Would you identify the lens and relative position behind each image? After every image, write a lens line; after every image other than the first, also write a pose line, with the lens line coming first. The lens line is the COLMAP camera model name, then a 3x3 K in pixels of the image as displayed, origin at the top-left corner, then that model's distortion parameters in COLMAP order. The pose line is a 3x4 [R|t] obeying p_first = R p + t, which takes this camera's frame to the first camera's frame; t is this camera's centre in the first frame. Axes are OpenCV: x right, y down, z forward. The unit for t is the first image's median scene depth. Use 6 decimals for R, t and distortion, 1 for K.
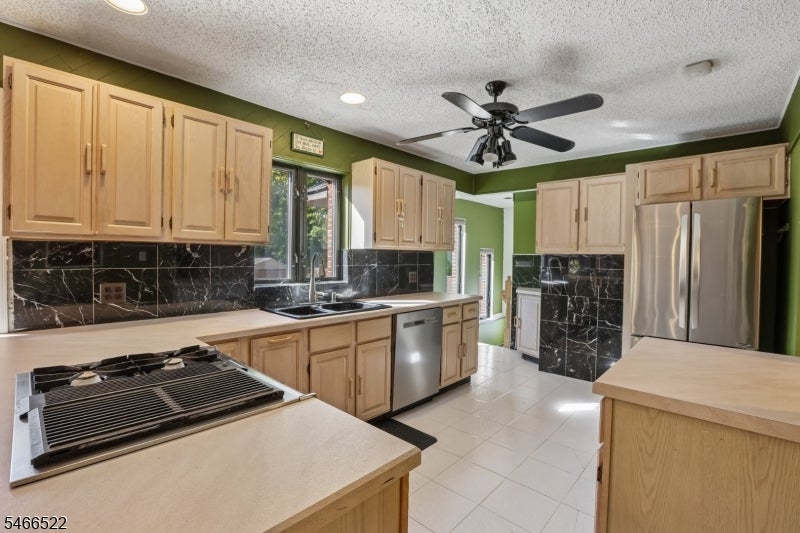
lens RADIAL K [[364.6, 0, 400.0], [0, 364.6, 266.5], [0, 0, 1]] dist [-0.063445, 0.030281]
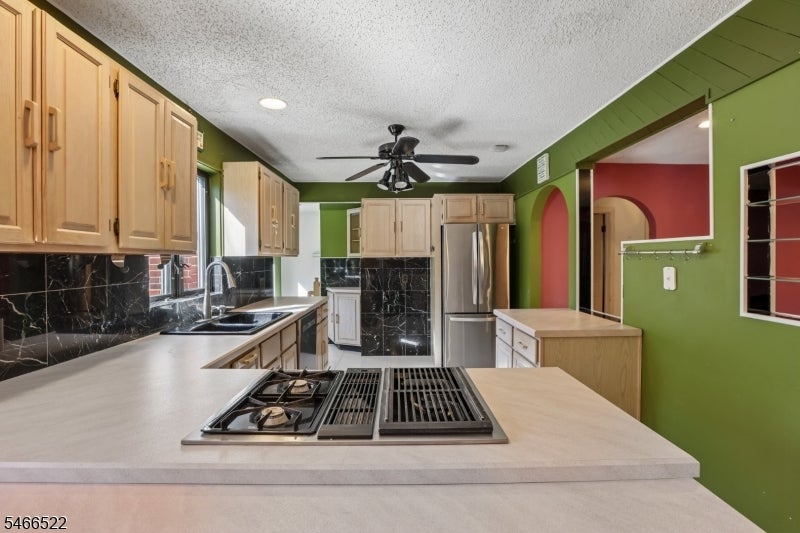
lens RADIAL K [[364.6, 0, 400.0], [0, 364.6, 266.5], [0, 0, 1]] dist [-0.063445, 0.030281]
pose [[0.732242, -0.032666, 0.680261, -0.464809], [0.035159, 0.999330, 0.010142, -0.018390], [-0.680137, 0.016491, 0.732900, 0.047366]]
